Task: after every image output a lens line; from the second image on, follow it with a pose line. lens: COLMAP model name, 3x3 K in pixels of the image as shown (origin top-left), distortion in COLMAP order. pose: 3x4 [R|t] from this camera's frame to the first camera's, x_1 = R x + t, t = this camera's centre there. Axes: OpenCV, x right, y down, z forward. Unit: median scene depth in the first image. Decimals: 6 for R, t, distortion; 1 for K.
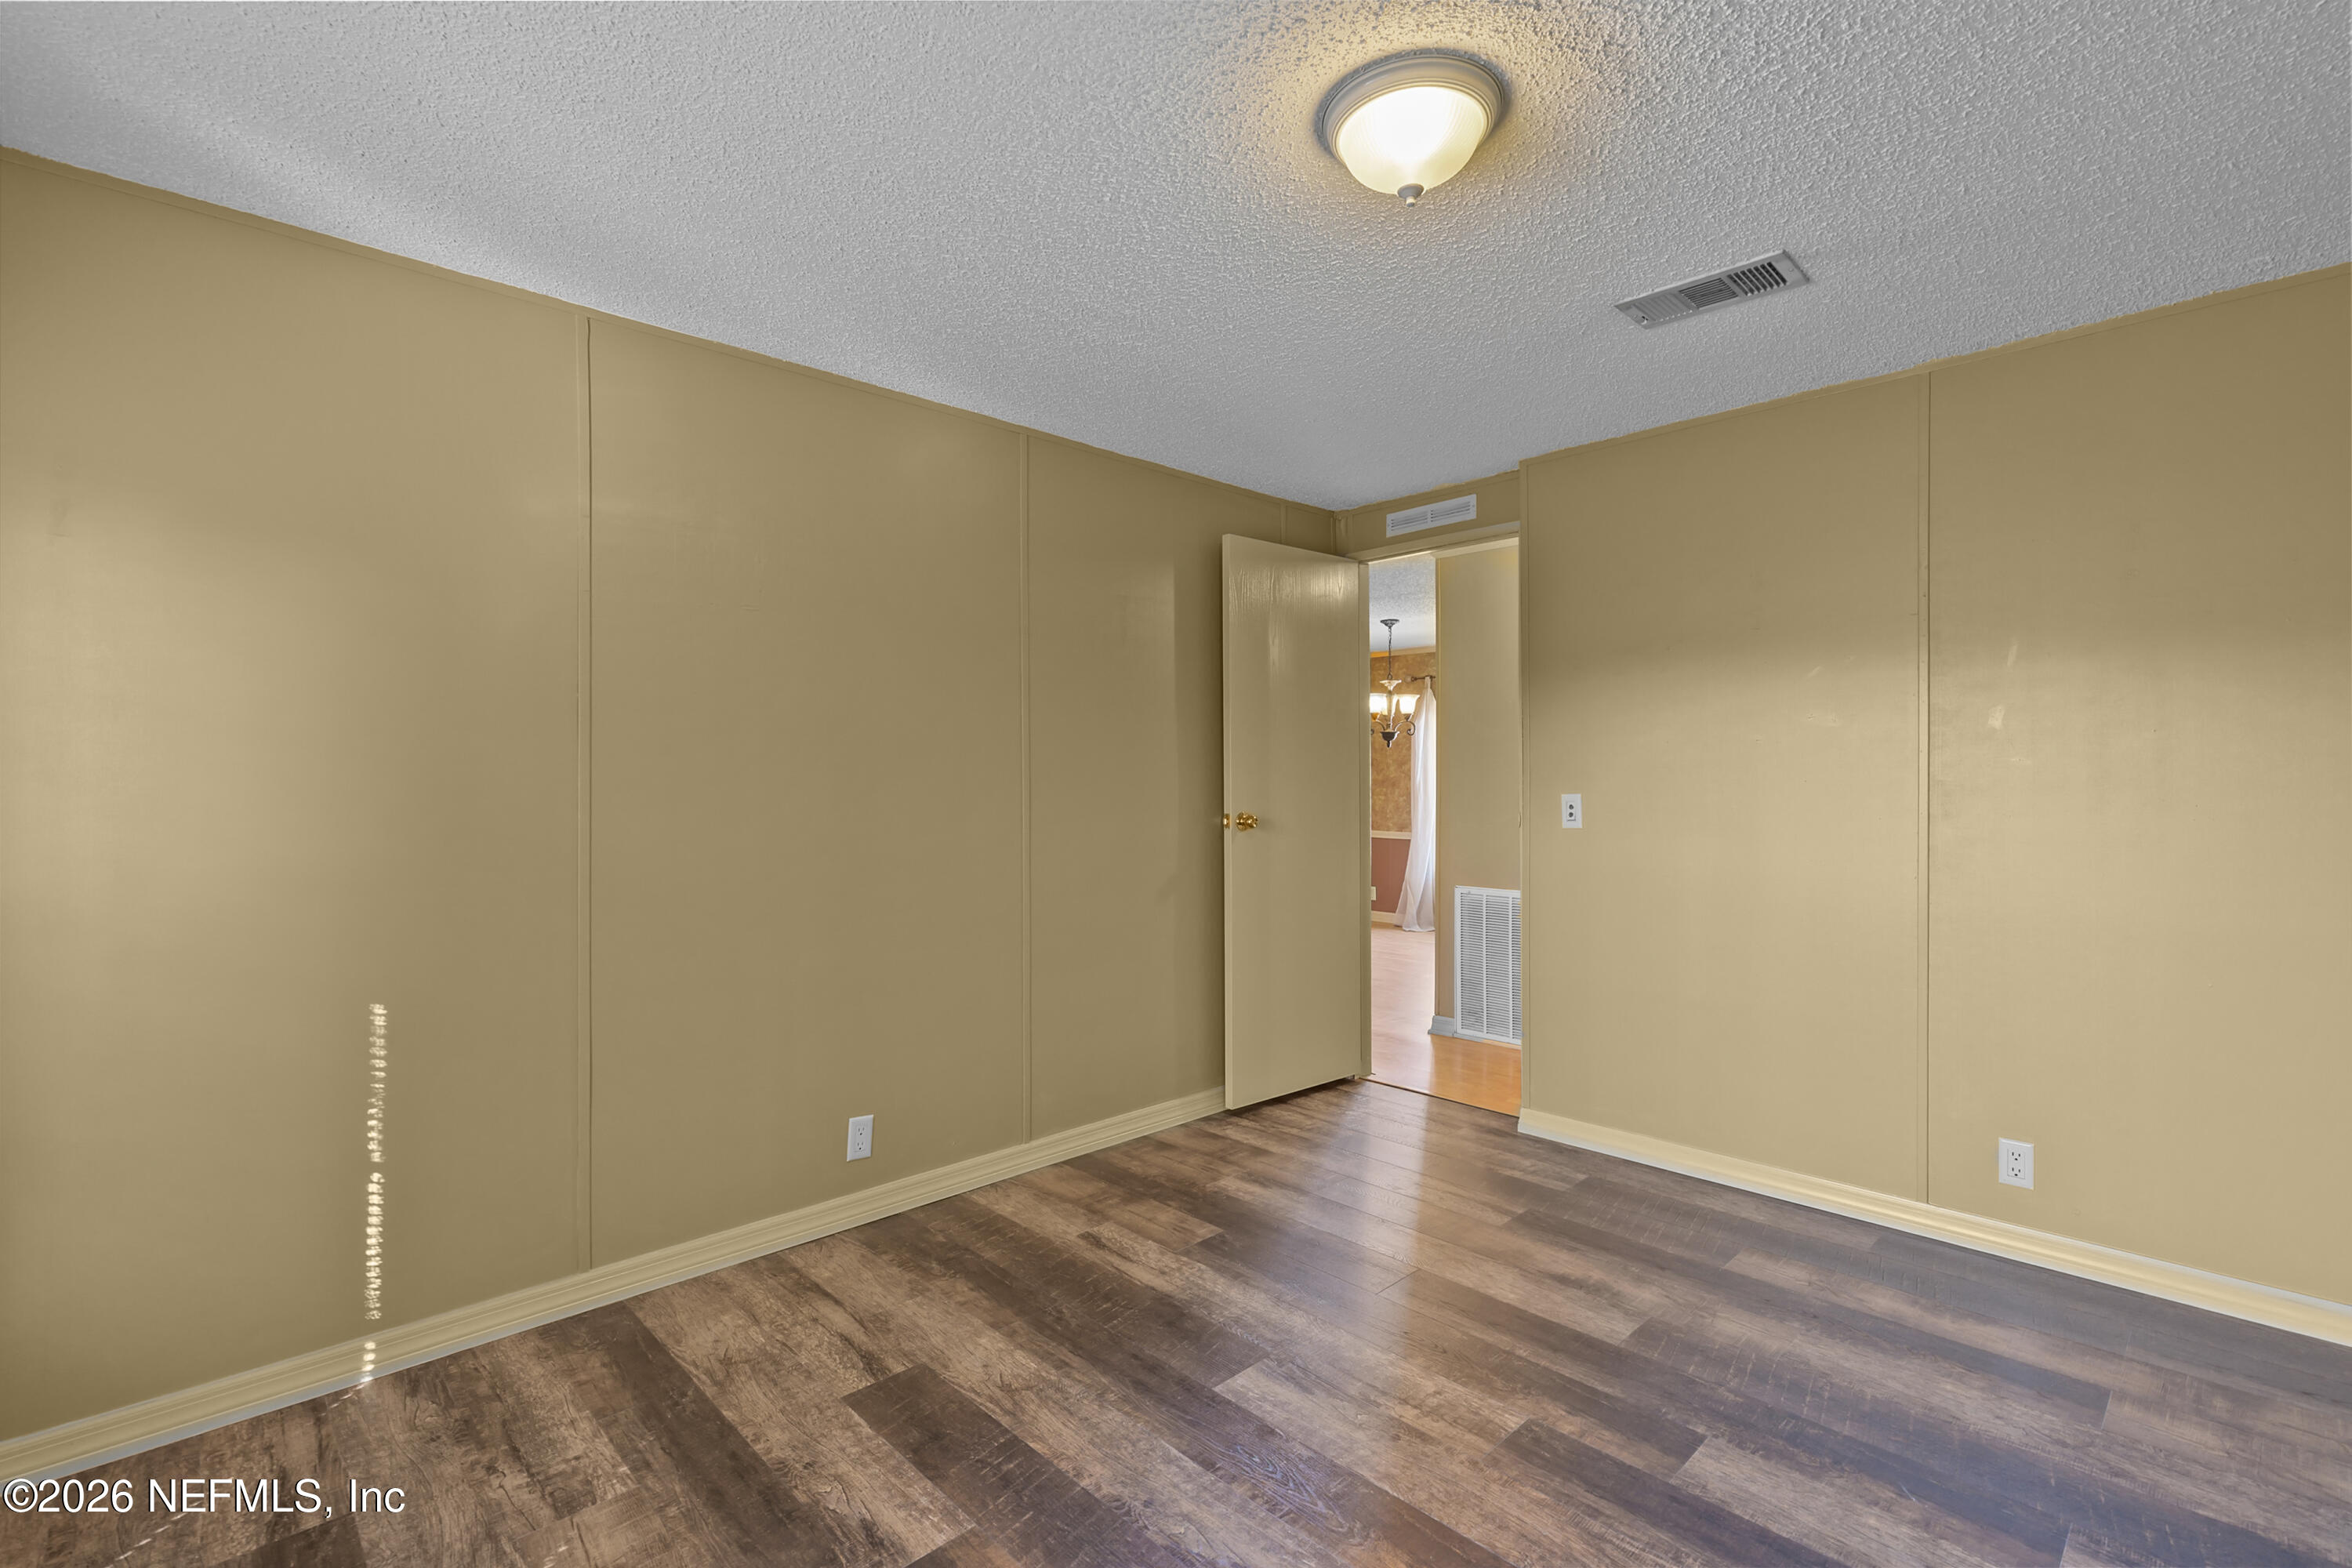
lens RADIAL K [[1060.4, 0, 1175.5], [0, 1060.4, 780.3], [0, 0, 1]] dist [-0.000685, -0.000770]
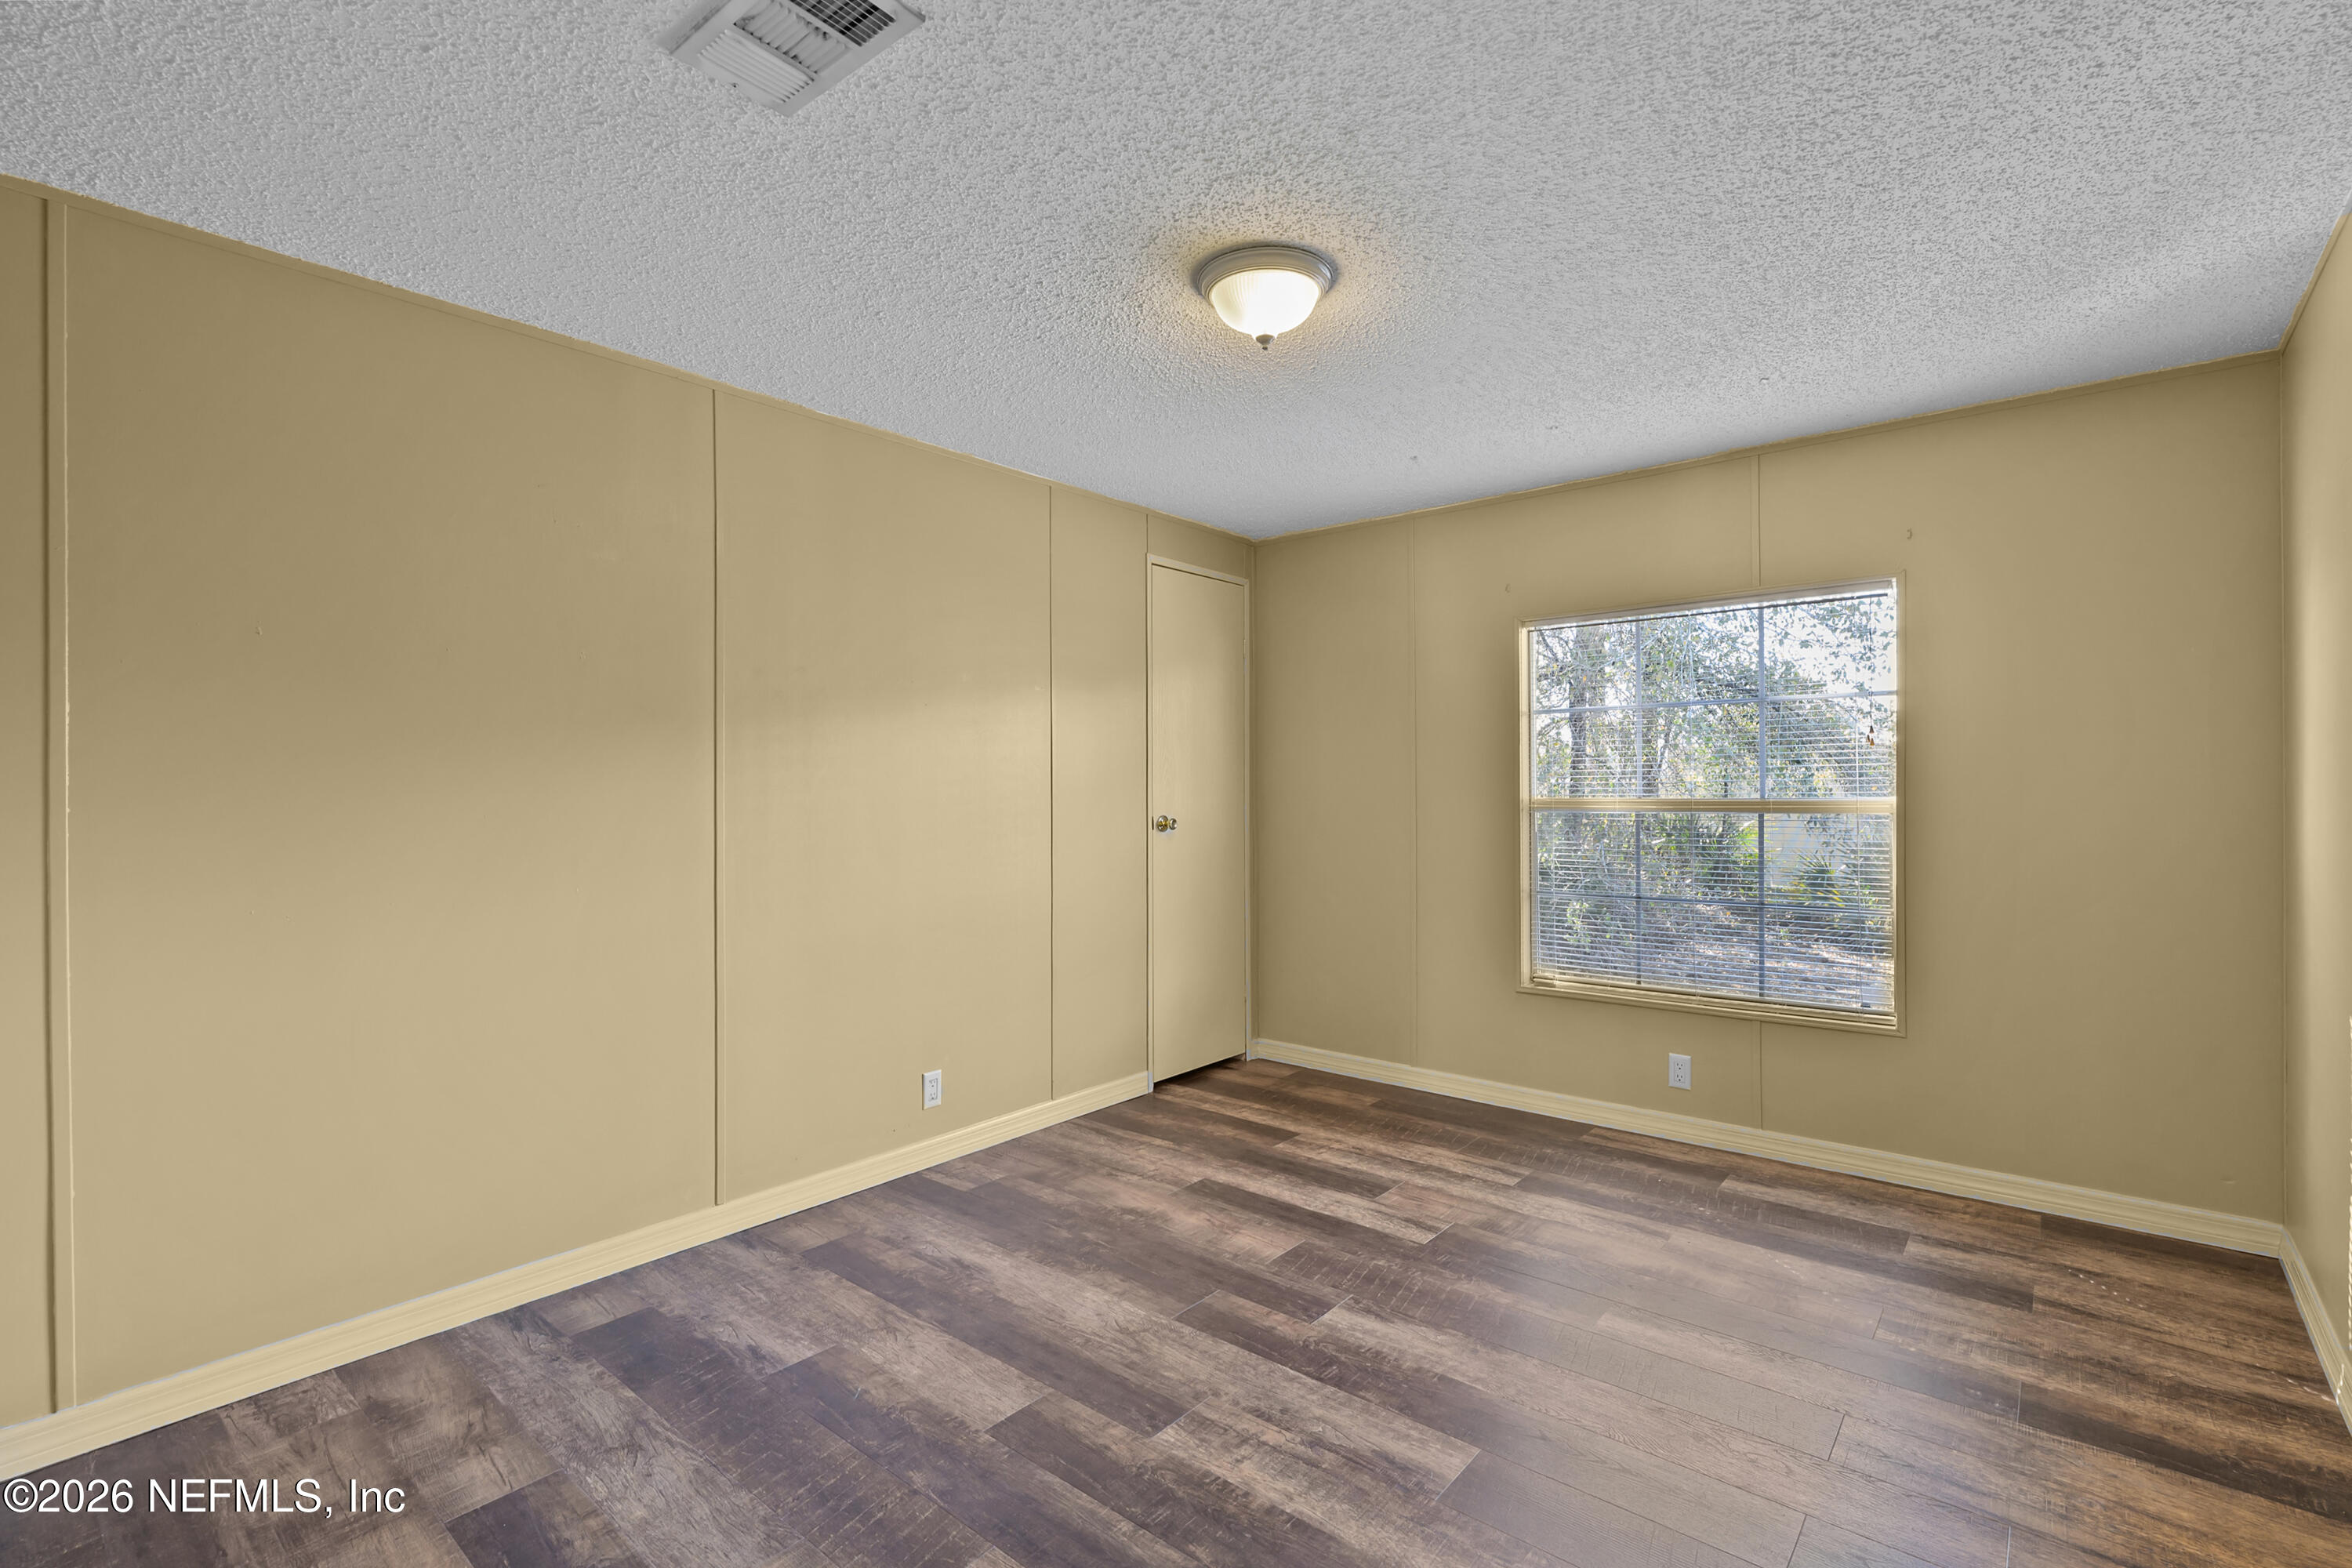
lens RADIAL K [[1060.4, 0, 1177.2], [0, 1060.4, 781.8], [0, 0, 1]] dist [-0.000685, -0.000770]
pose [[-0.994389, 0.008788, -0.105417, 0.413614], [0.008244, 0.999950, 0.005592, -0.011725], [0.105461, 0.004691, -0.994412, 2.007016]]
